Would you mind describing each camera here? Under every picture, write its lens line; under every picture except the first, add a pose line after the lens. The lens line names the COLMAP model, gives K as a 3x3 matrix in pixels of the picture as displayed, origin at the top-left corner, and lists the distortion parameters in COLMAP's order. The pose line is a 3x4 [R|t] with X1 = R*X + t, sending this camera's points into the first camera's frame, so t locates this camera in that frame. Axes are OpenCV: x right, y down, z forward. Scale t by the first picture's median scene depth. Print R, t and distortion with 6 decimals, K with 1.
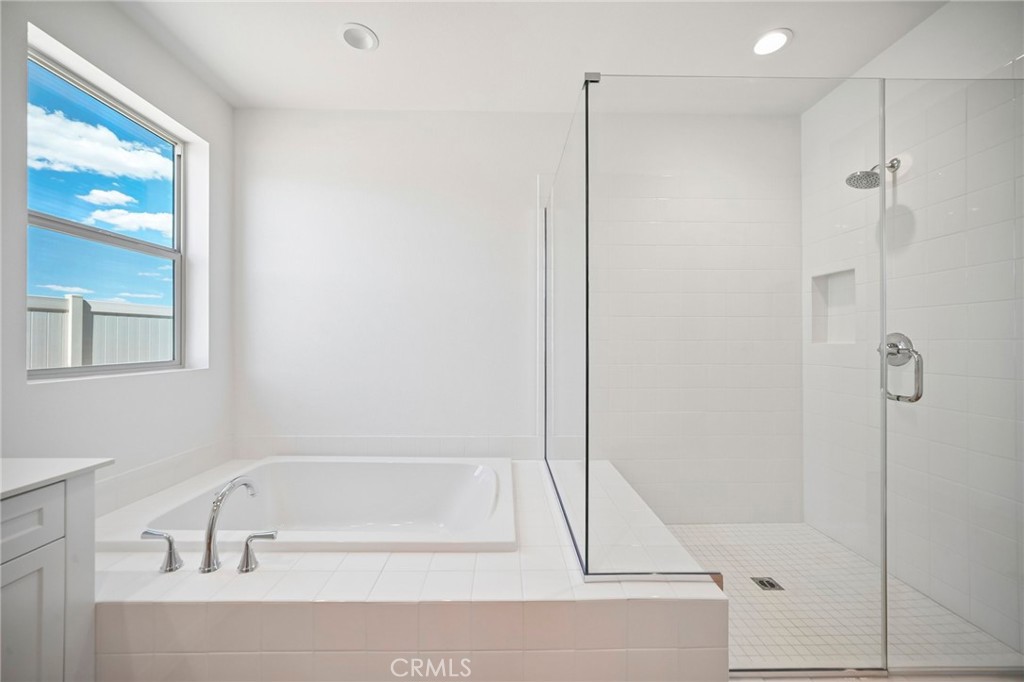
lens RADIAL K [[402.2, 0, 511.9], [0, 402.2, 342.3], [0, 0, 1]] dist [0.000795, 0.000188]
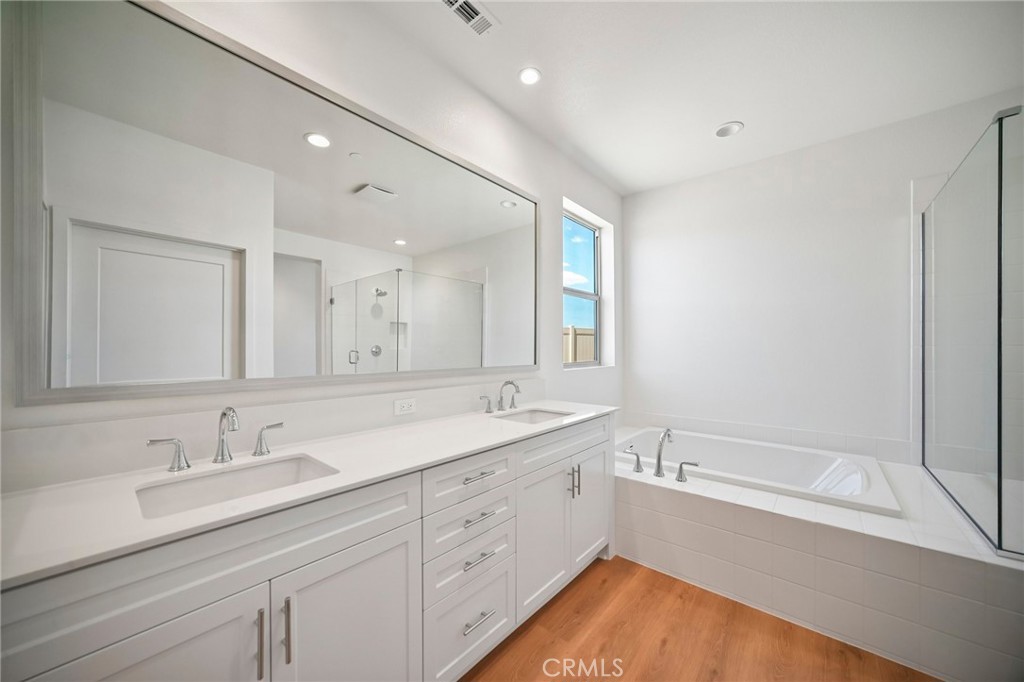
lens RADIAL K [[377.0, 0, 512.0], [0, 377.0, 348.5], [0, 0, 1]] dist [0.016301, 0.001382]
pose [[0.765837, -0.000457, -0.643035, -0.103527], [0.003298, 0.999989, 0.003218, -0.011237], [0.643027, -0.004585, 0.765830, -0.471552]]
